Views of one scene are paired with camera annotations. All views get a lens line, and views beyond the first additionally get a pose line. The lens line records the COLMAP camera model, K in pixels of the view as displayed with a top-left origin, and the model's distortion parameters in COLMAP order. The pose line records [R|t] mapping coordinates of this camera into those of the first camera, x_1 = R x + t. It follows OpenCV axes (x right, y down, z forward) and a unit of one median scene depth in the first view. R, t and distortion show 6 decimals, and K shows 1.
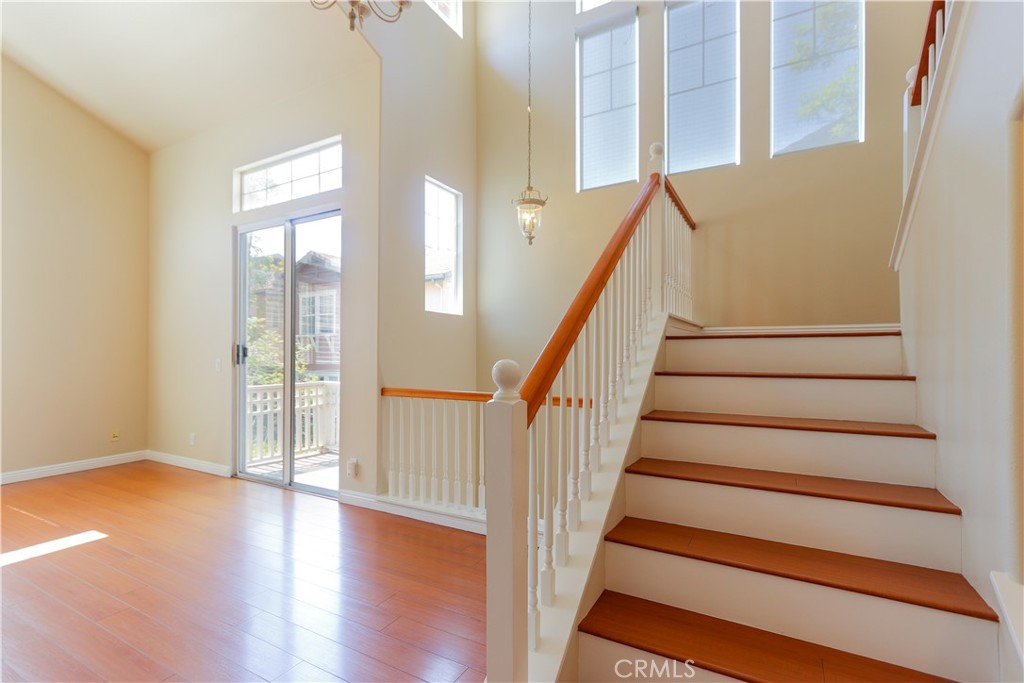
lens RADIAL K [[454.8, 0, 509.1], [0, 454.8, 346.6], [0, 0, 1]] dist [-0.000994, 0.000114]
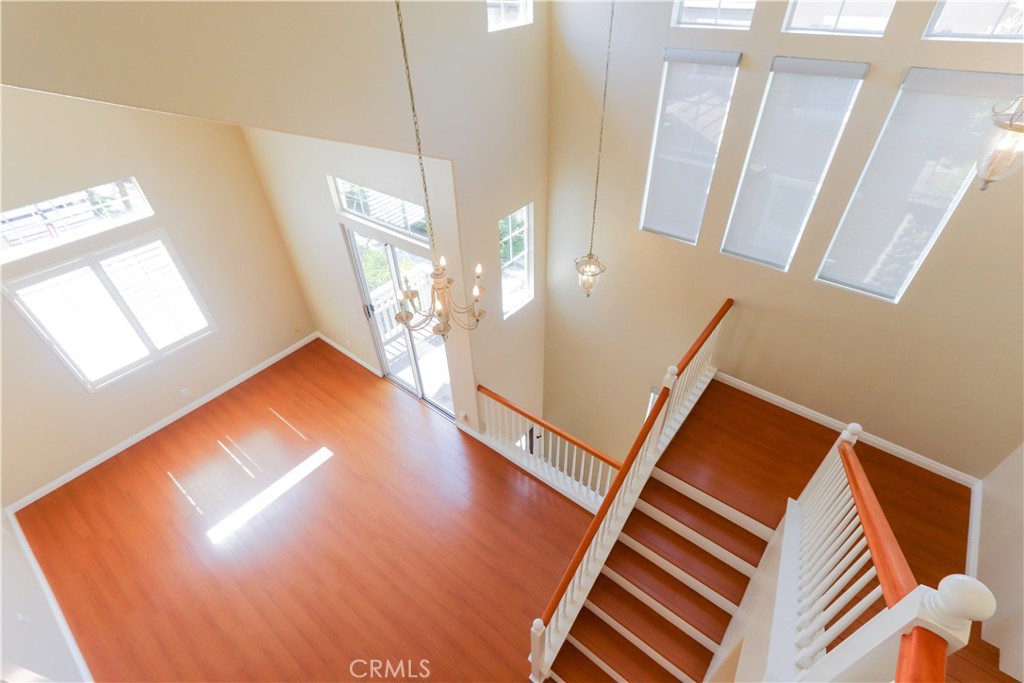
lens RADIAL K [[454.8, 0, 509.1], [0, 454.8, 346.6], [0, 0, 1]] dist [-0.000994, 0.000114]
pose [[0.985622, 0.077720, -0.150026, 0.029555], [0.034217, 0.777715, 0.627685, -0.802400], [0.165462, -0.623794, 0.763874, -0.030783]]
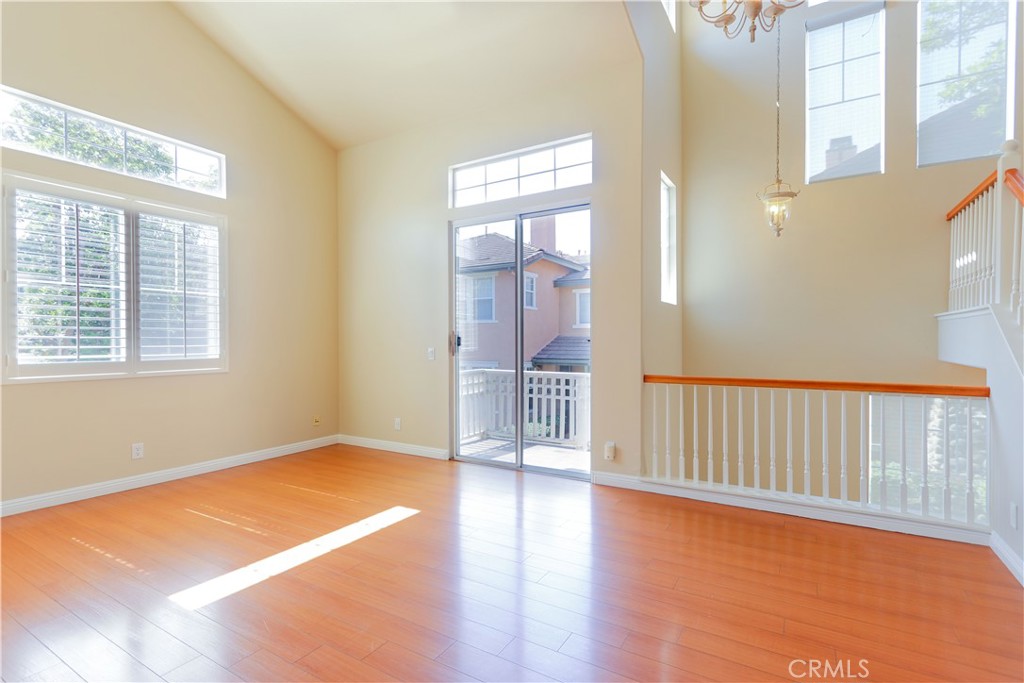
lens RADIAL K [[464.0, 0, 498.5], [0, 464.0, 341.3], [0, 0, 1]] dist [0.002498, 0.000008]
pose [[0.999171, -0.002502, -0.040627, -0.493112], [0.003086, 0.999893, 0.014319, -0.003267], [0.040586, -0.014432, 0.999072, -0.072182]]
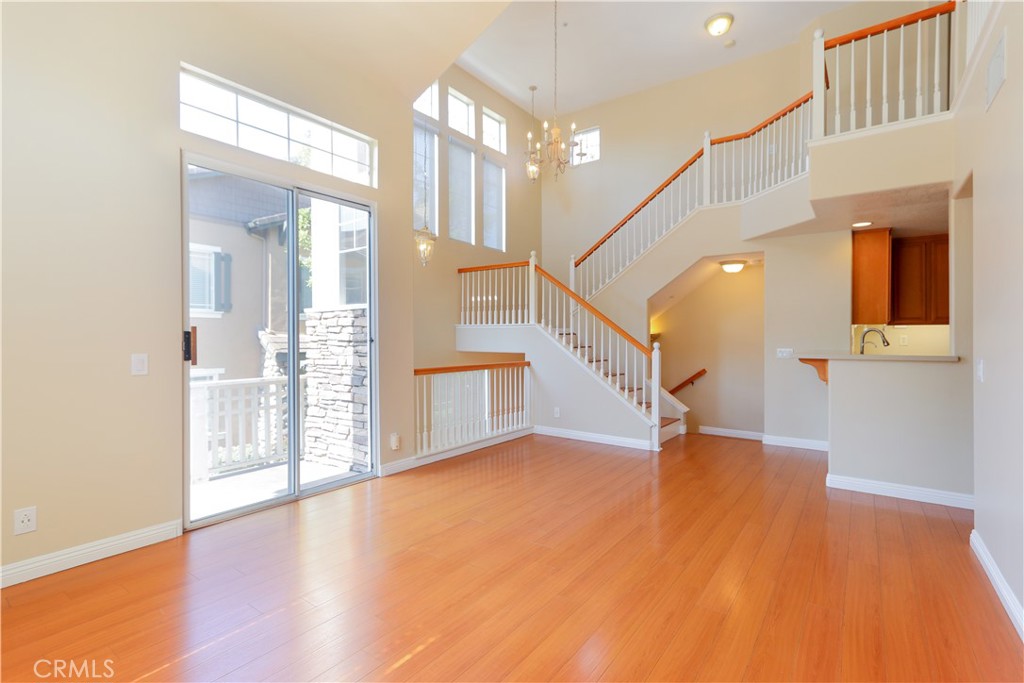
lens RADIAL K [[477.5, 0, 512.0], [0, 477.5, 341.5], [0, 0, 1]] dist [-0.036437, 0.000012]
pose [[0.113123, -0.009098, 0.993539, -1.337399], [-0.007028, 0.999926, 0.009957, -0.000683], [-0.993556, -0.008109, 0.113050, 0.505116]]
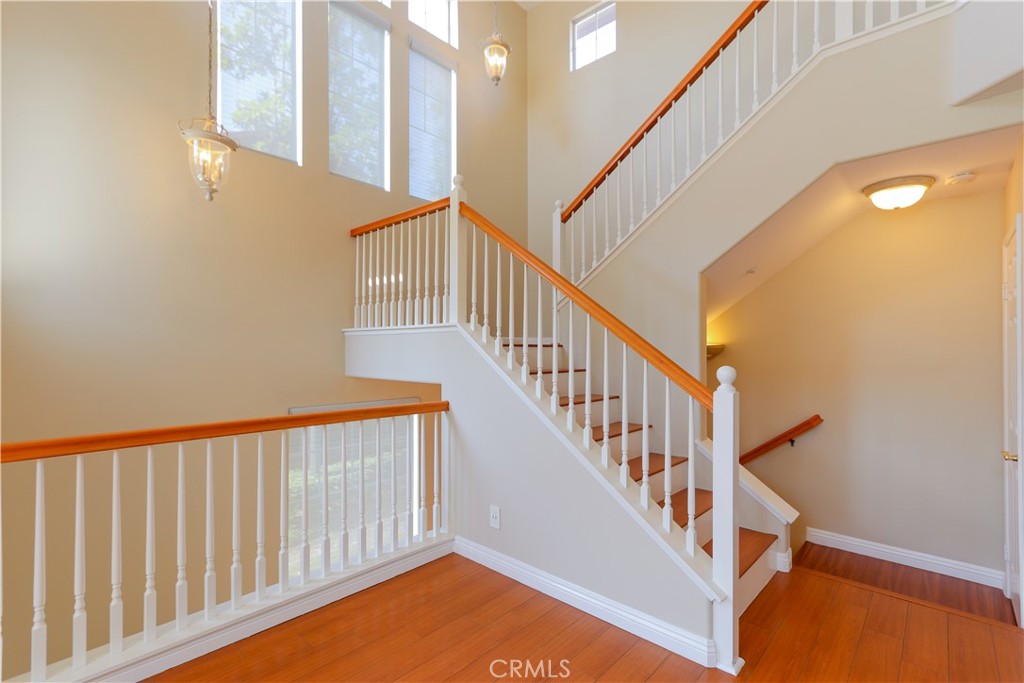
lens RADIAL K [[486.4, 0, 511.7], [0, 486.4, 348.9], [0, 0, 1]] dist [-0.001920, -0.000907]
pose [[0.205924, 0.005249, 0.978554, -0.518886], [-0.007497, 0.999965, -0.003787, -0.001757], [-0.978539, -0.006556, 0.205956, 0.368844]]
